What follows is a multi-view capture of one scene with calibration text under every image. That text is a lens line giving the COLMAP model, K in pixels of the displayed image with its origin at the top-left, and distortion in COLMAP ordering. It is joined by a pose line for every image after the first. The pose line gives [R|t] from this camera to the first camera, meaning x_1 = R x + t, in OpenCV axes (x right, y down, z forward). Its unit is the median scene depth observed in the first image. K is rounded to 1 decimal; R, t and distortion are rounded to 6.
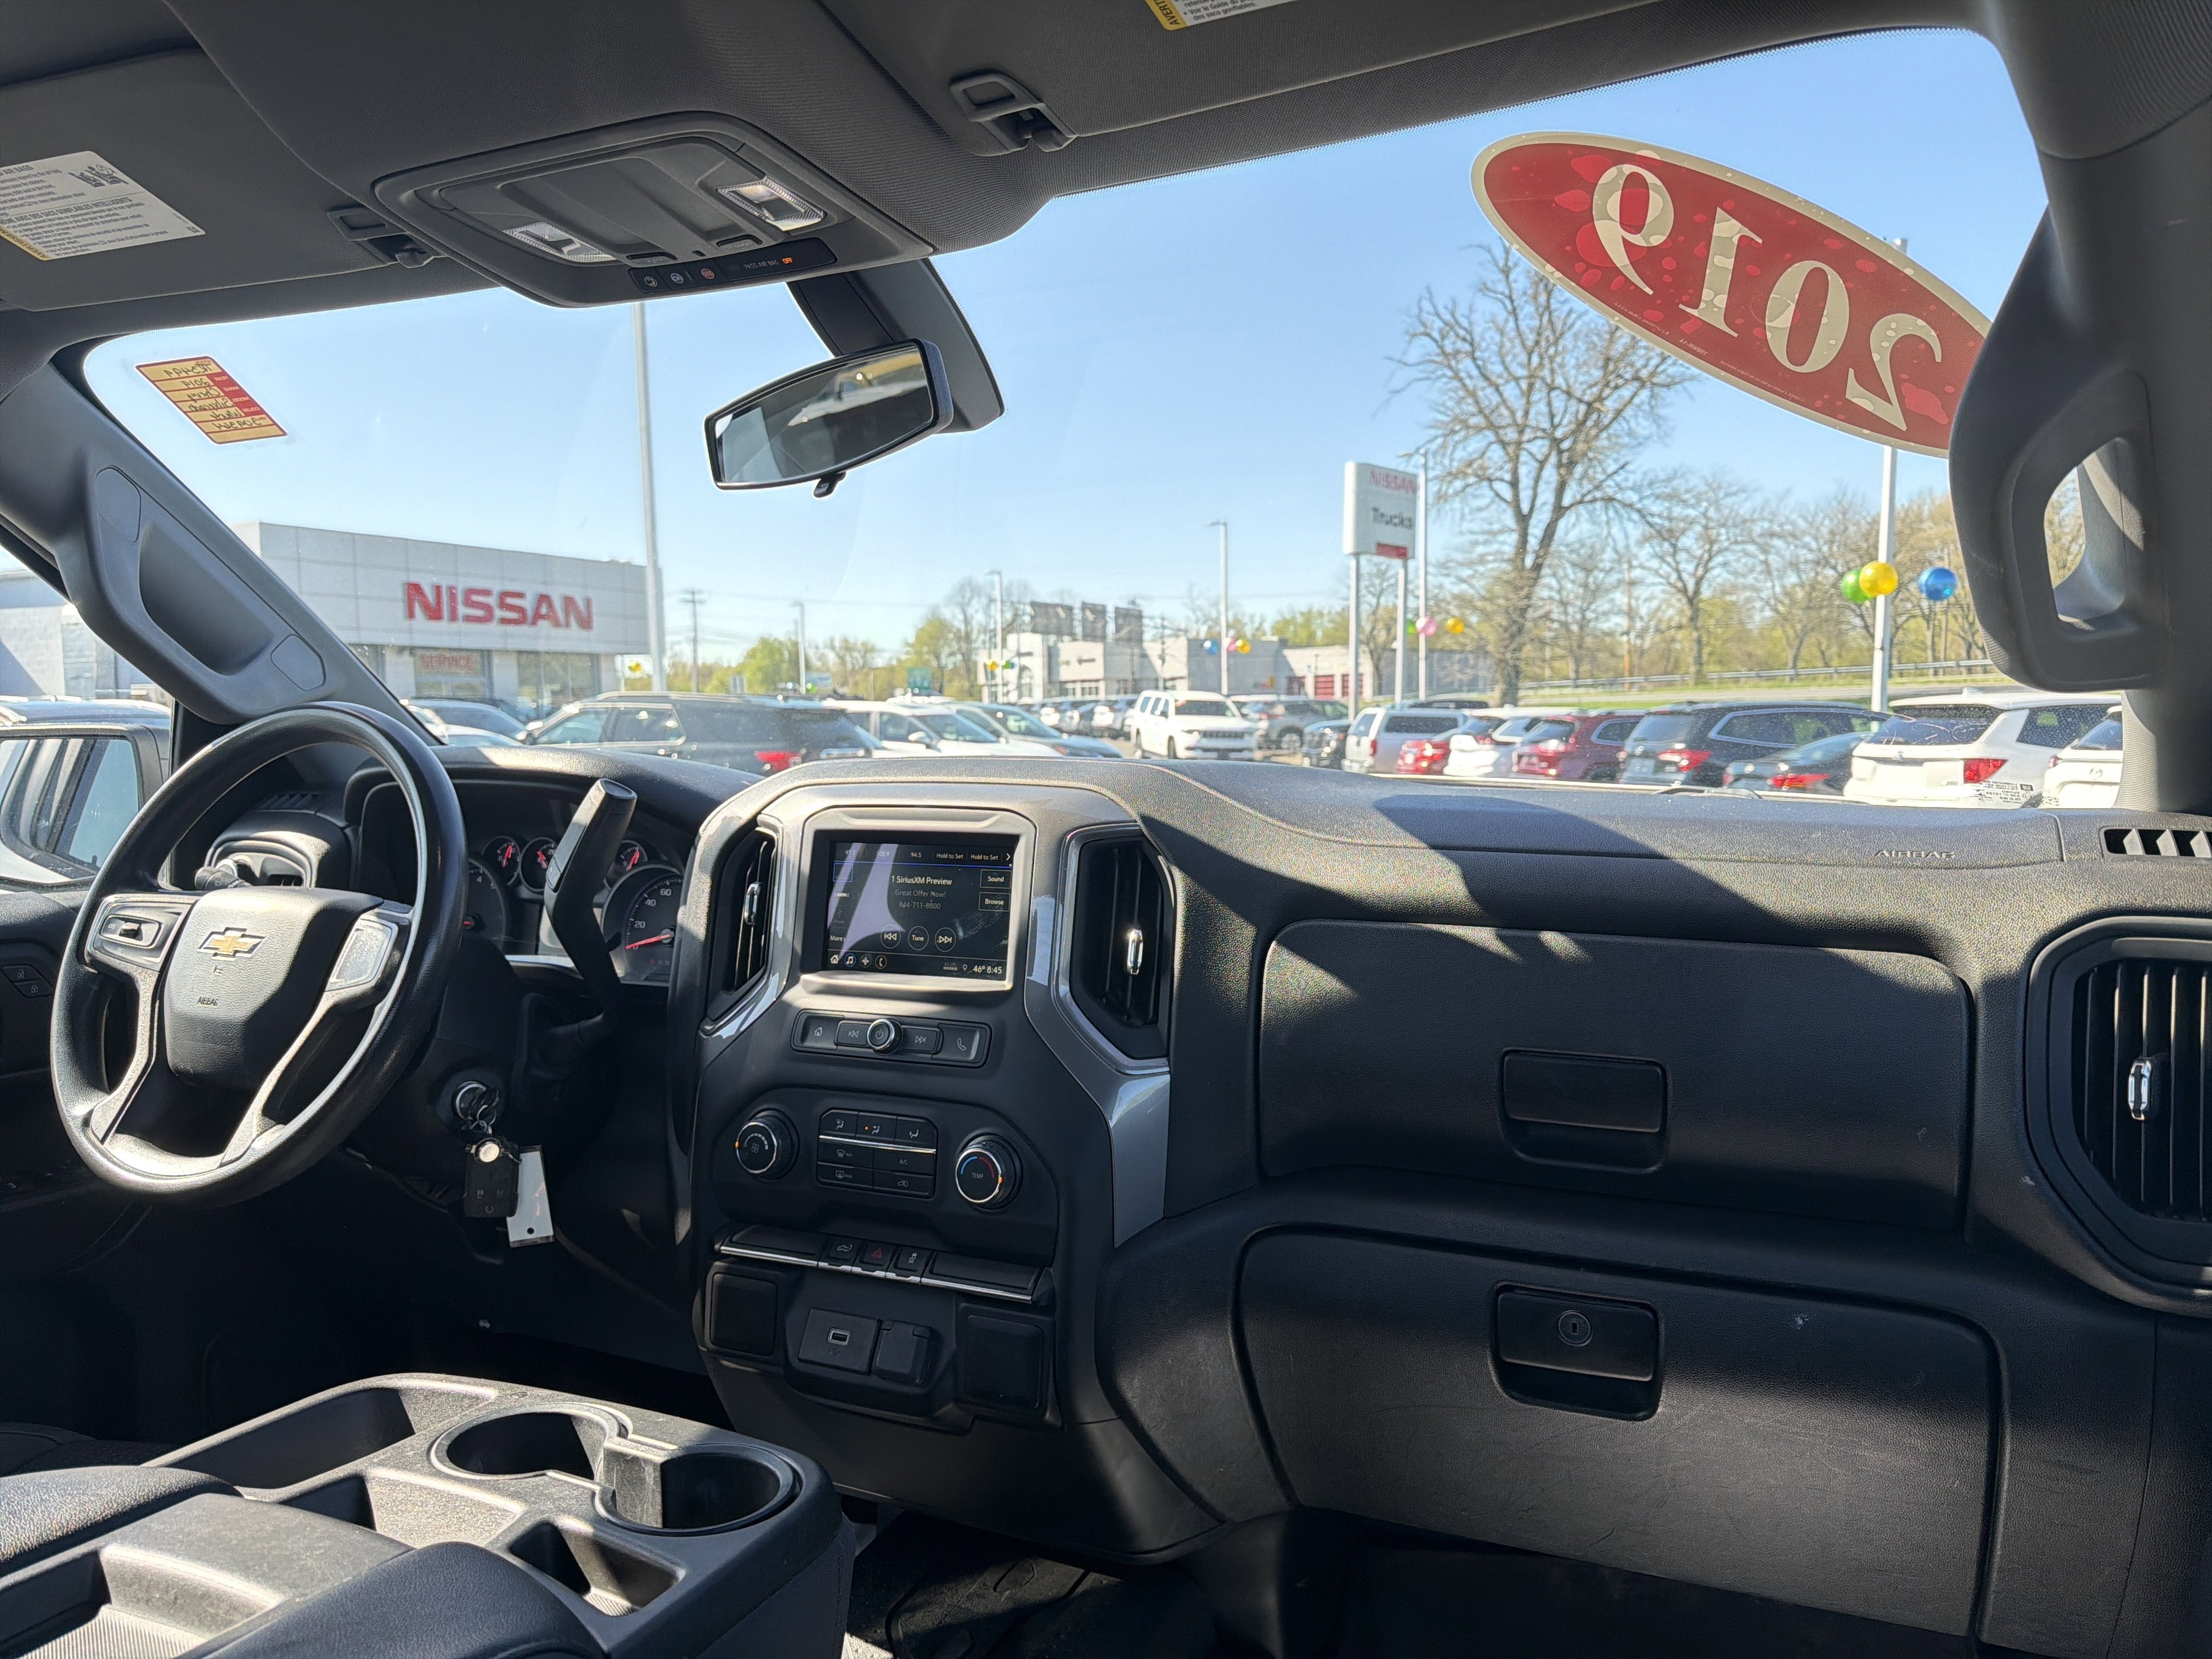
lens RADIAL K [[1568.9, 0, 1102.7], [0, 1568.9, 838.1], [0, 0, 1]] dist [0.114563, -0.226707]
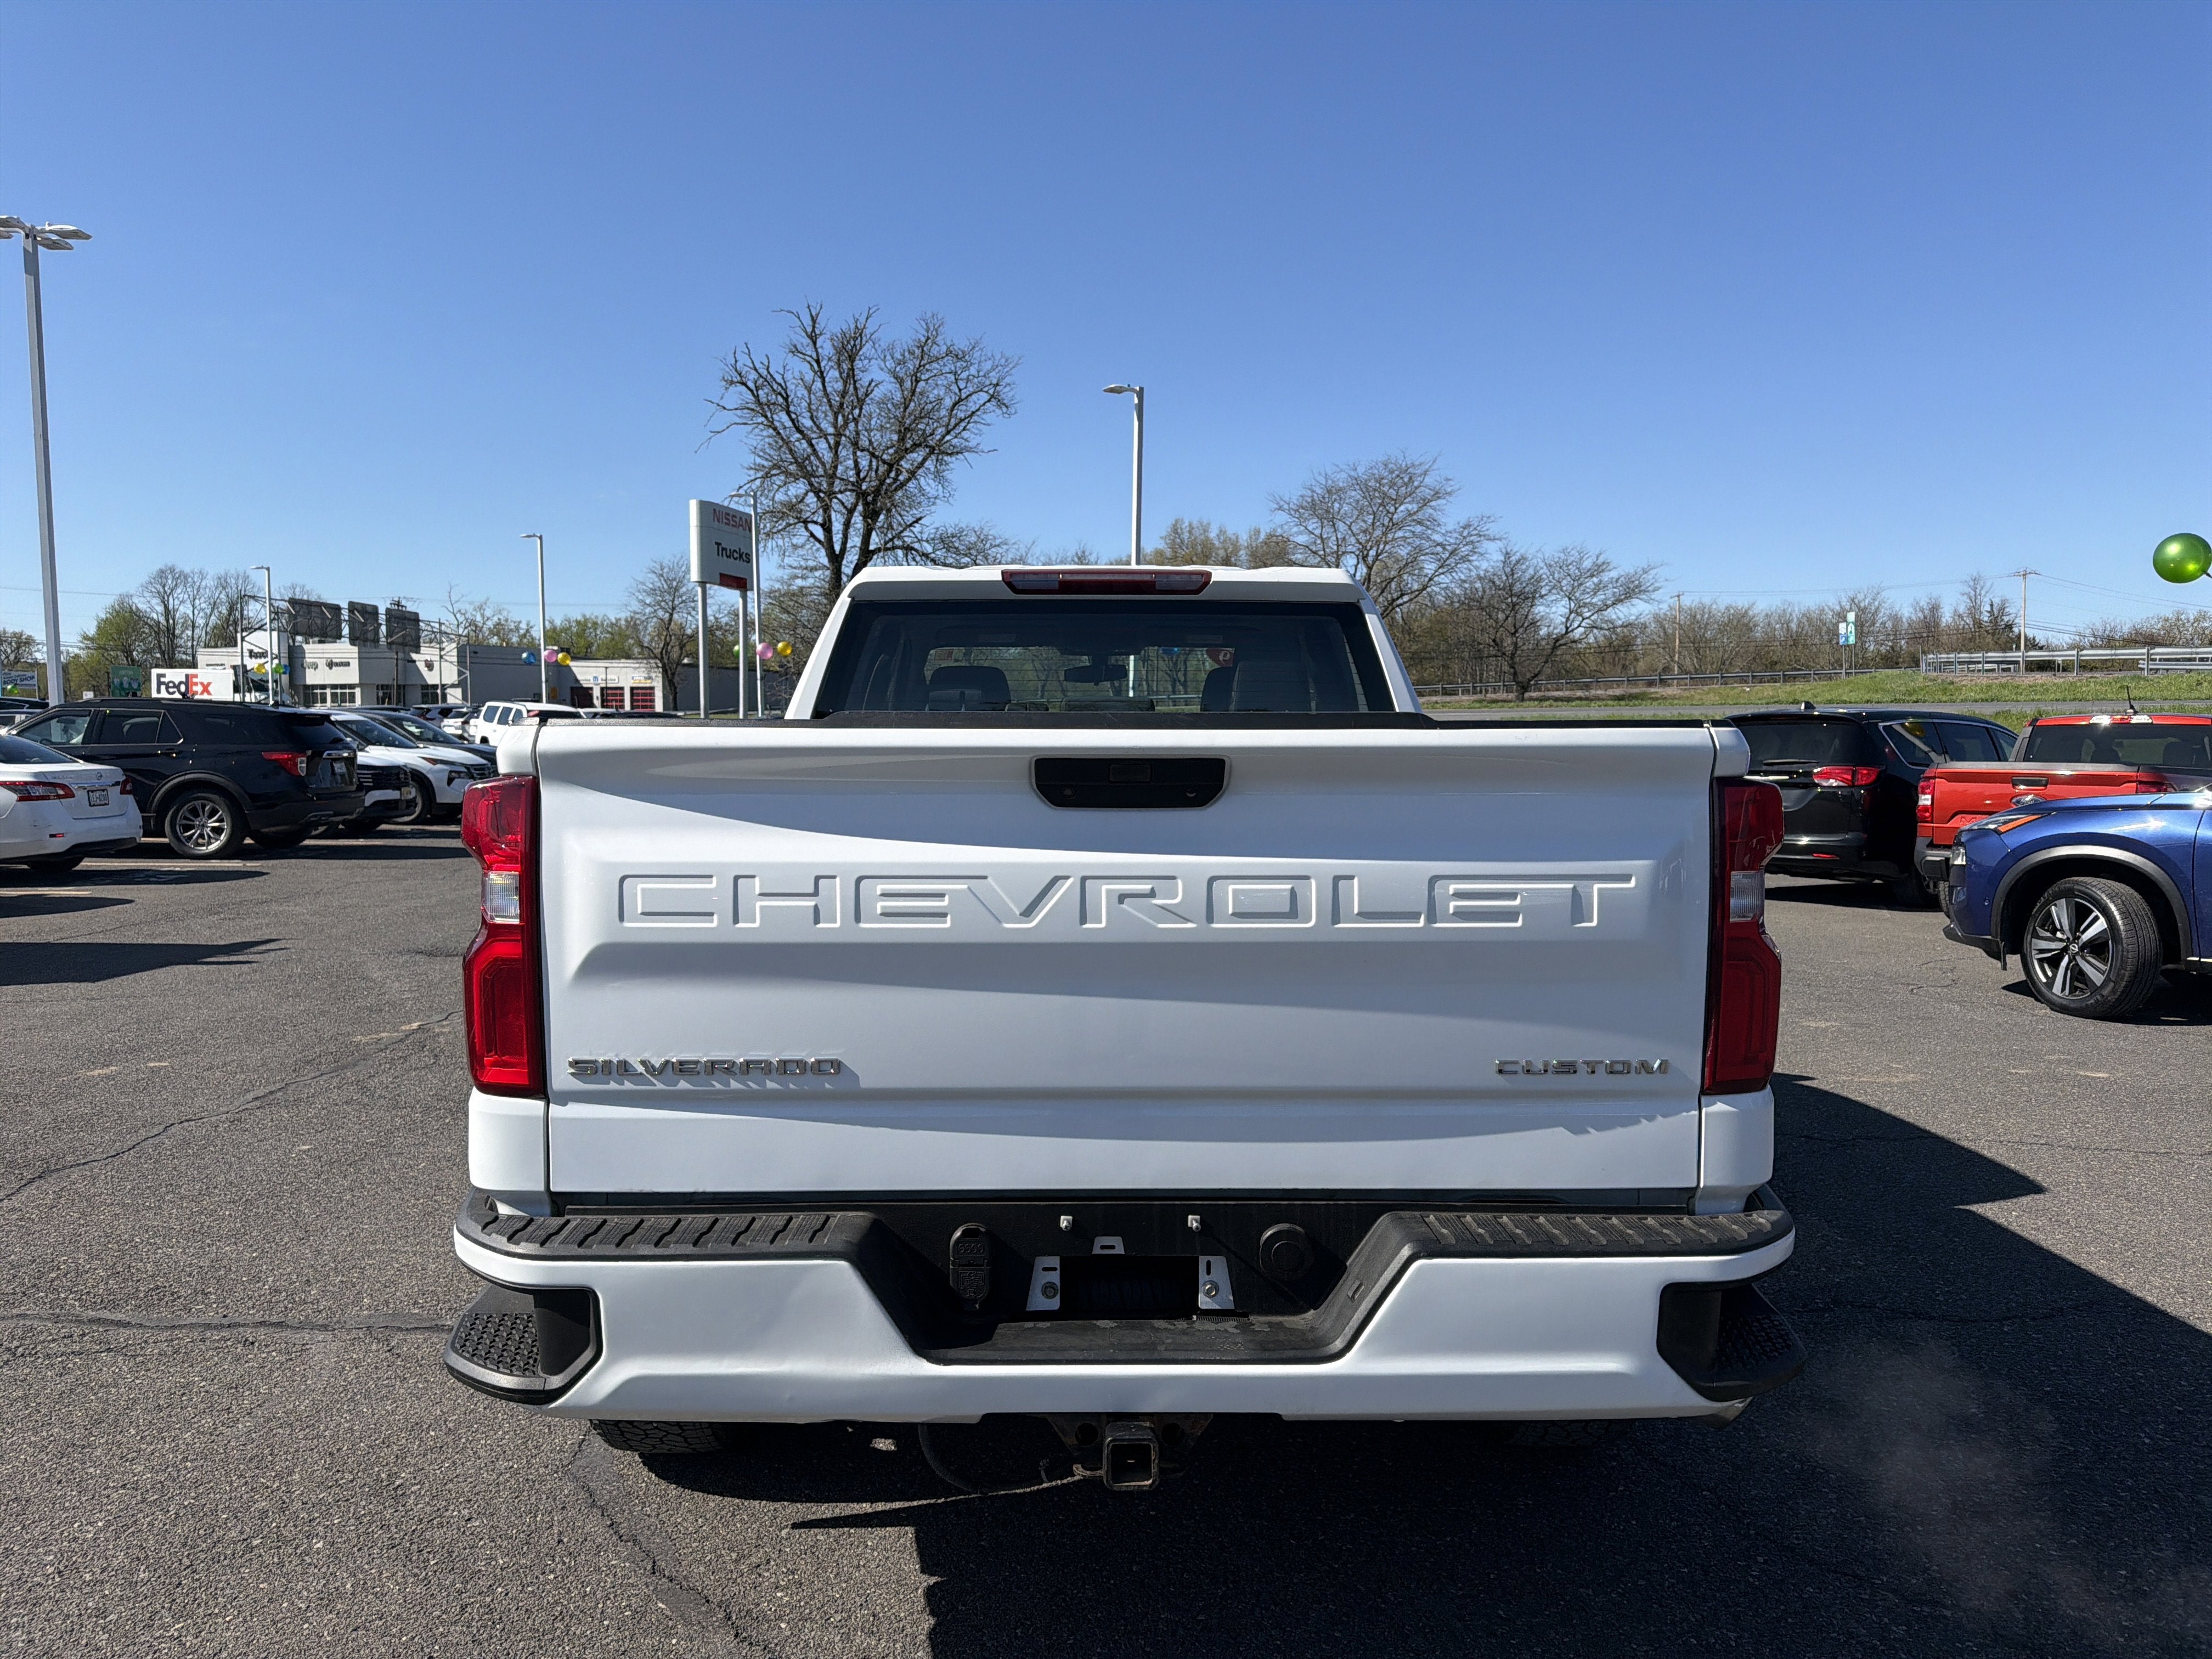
lens RADIAL K [[1533.8, 0, 1129.0], [0, 1533.8, 852.5], [0, 0, 1]] dist [0.170995, -0.320981]
pose [[0.891184, -0.023399, 0.453039, -0.090176], [0.023122, 0.999714, 0.006149, 0.012126], [-0.453053, 0.004995, 0.891469, -0.139099]]
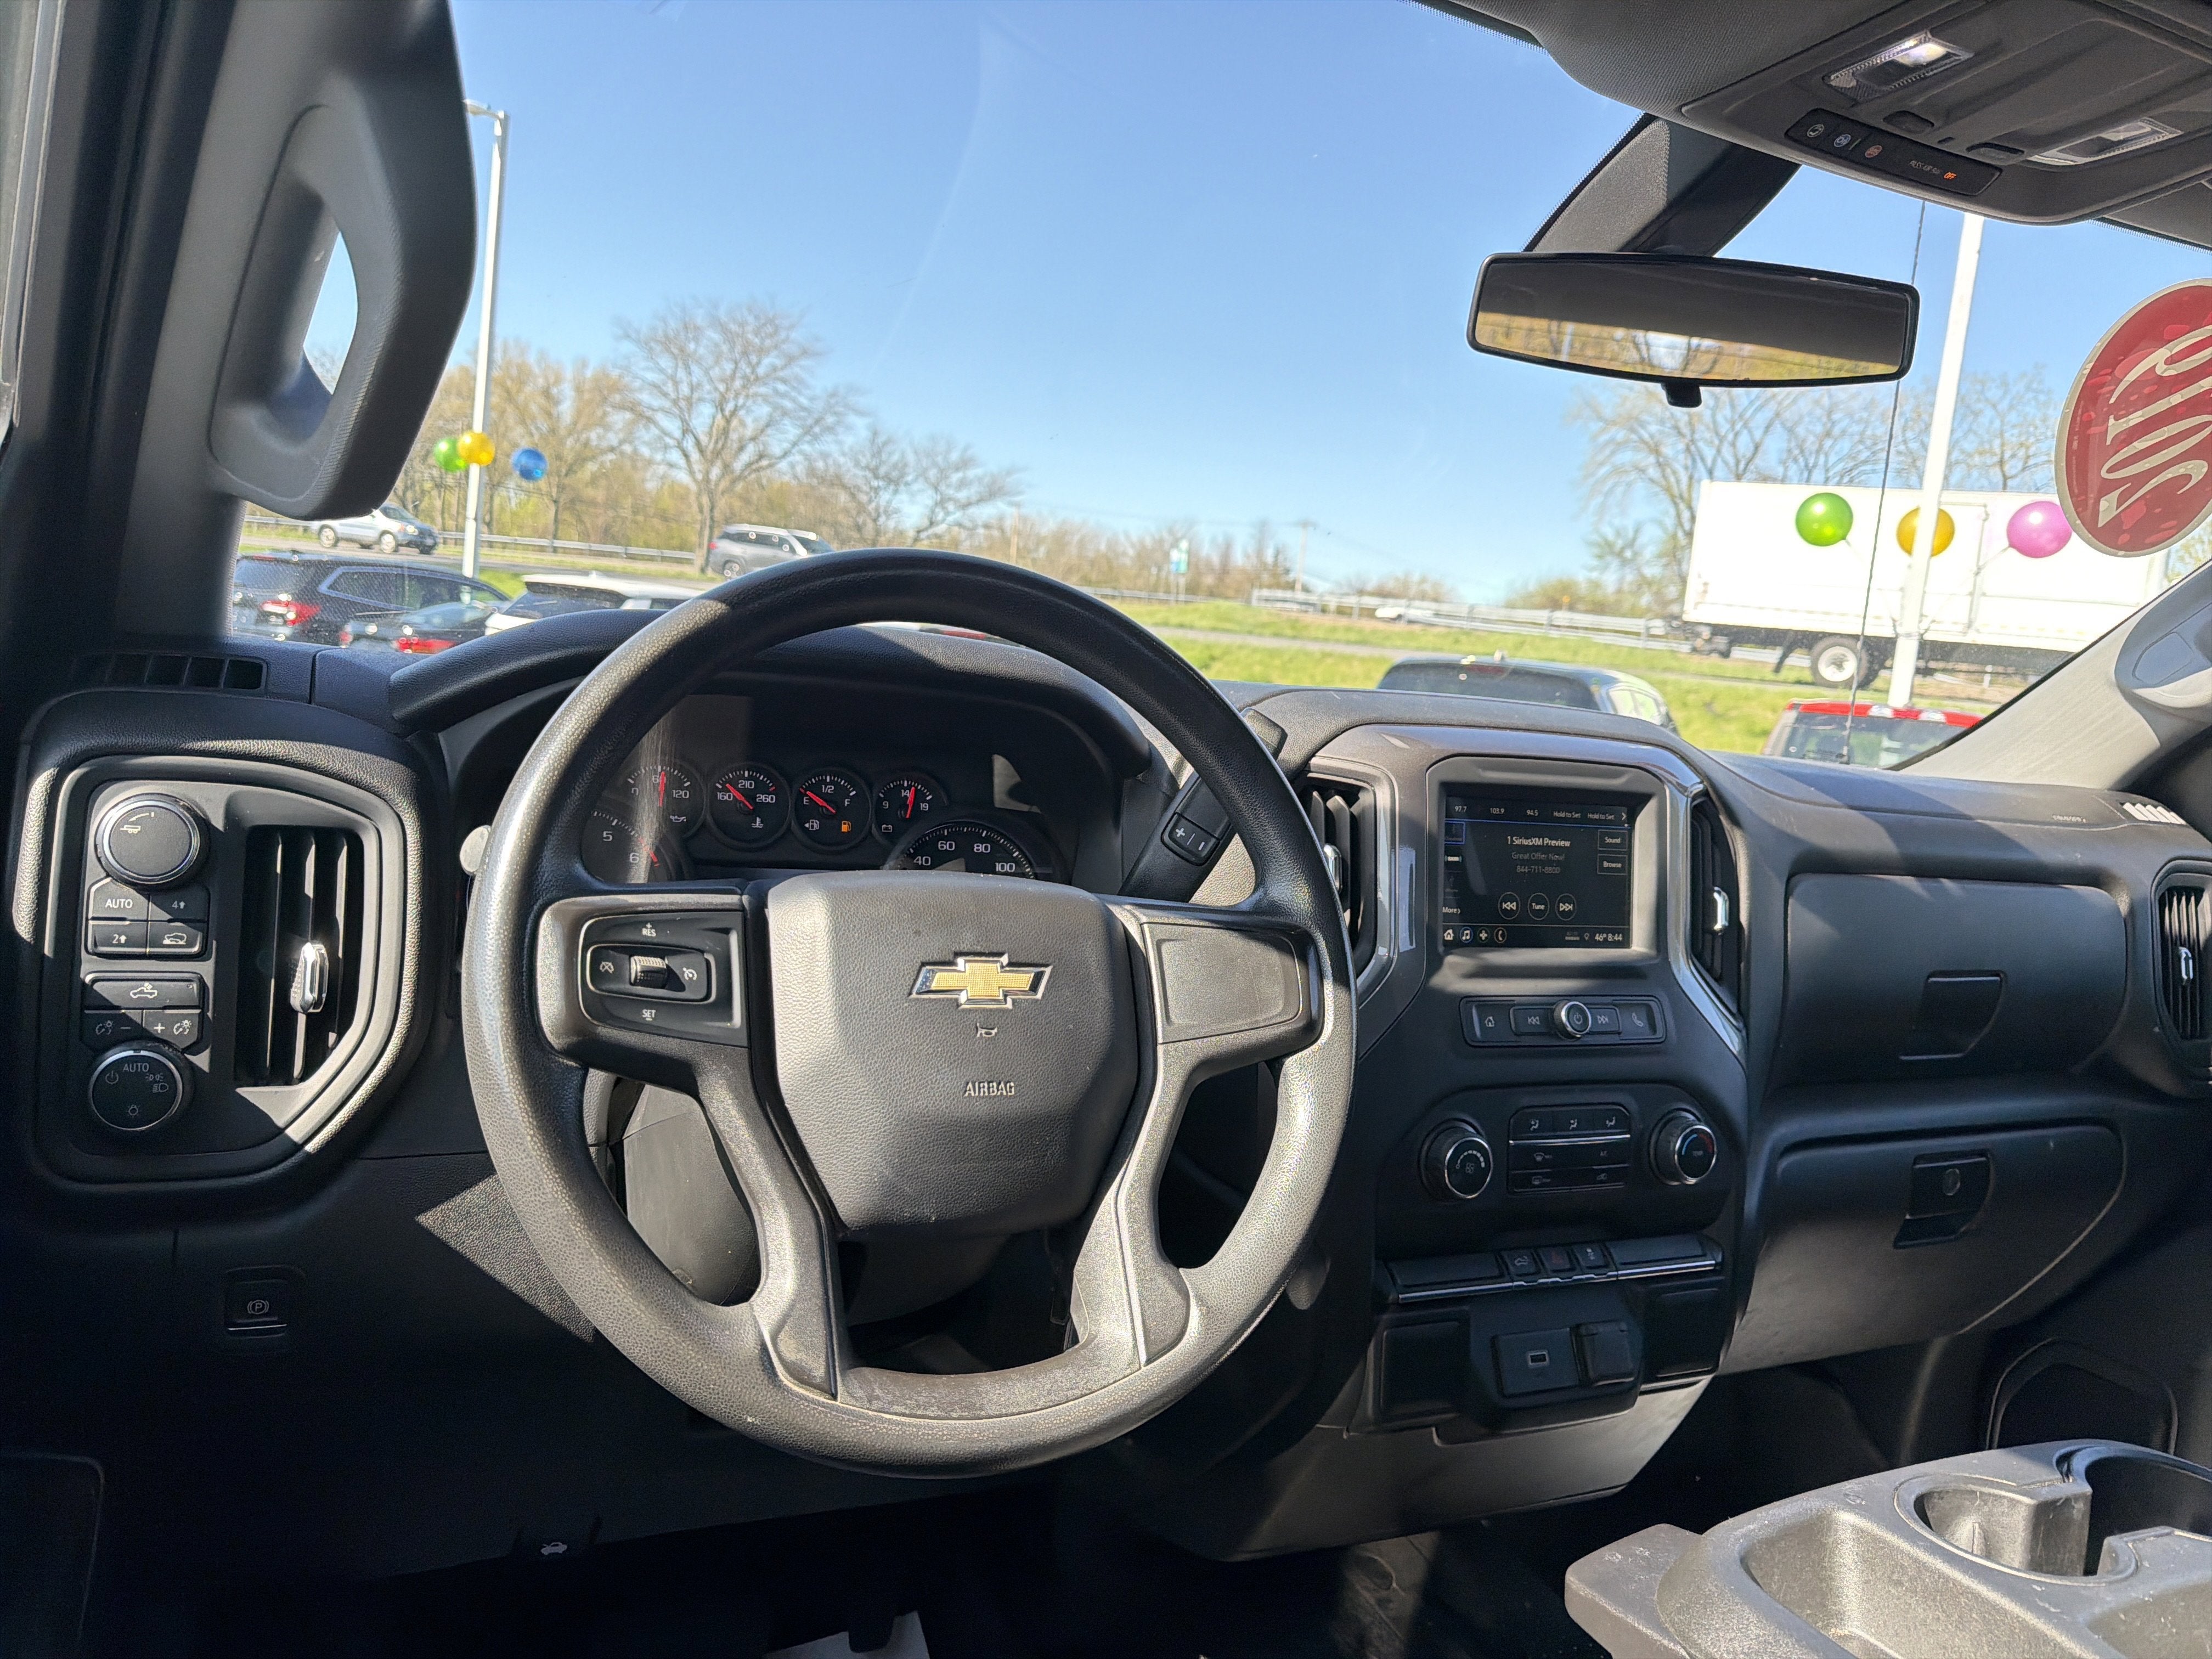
lens RADIAL K [[1547.4, 0, 1117.1], [0, 1547.4, 847.2], [0, 0, 1]] dist [0.160599, -0.312307]
pose [[0.624855, -0.026975, 0.780275, -0.035717], [-0.046629, 0.996330, 0.071785, -0.000838], [-0.779347, -0.081239, 0.621304, 0.023680]]
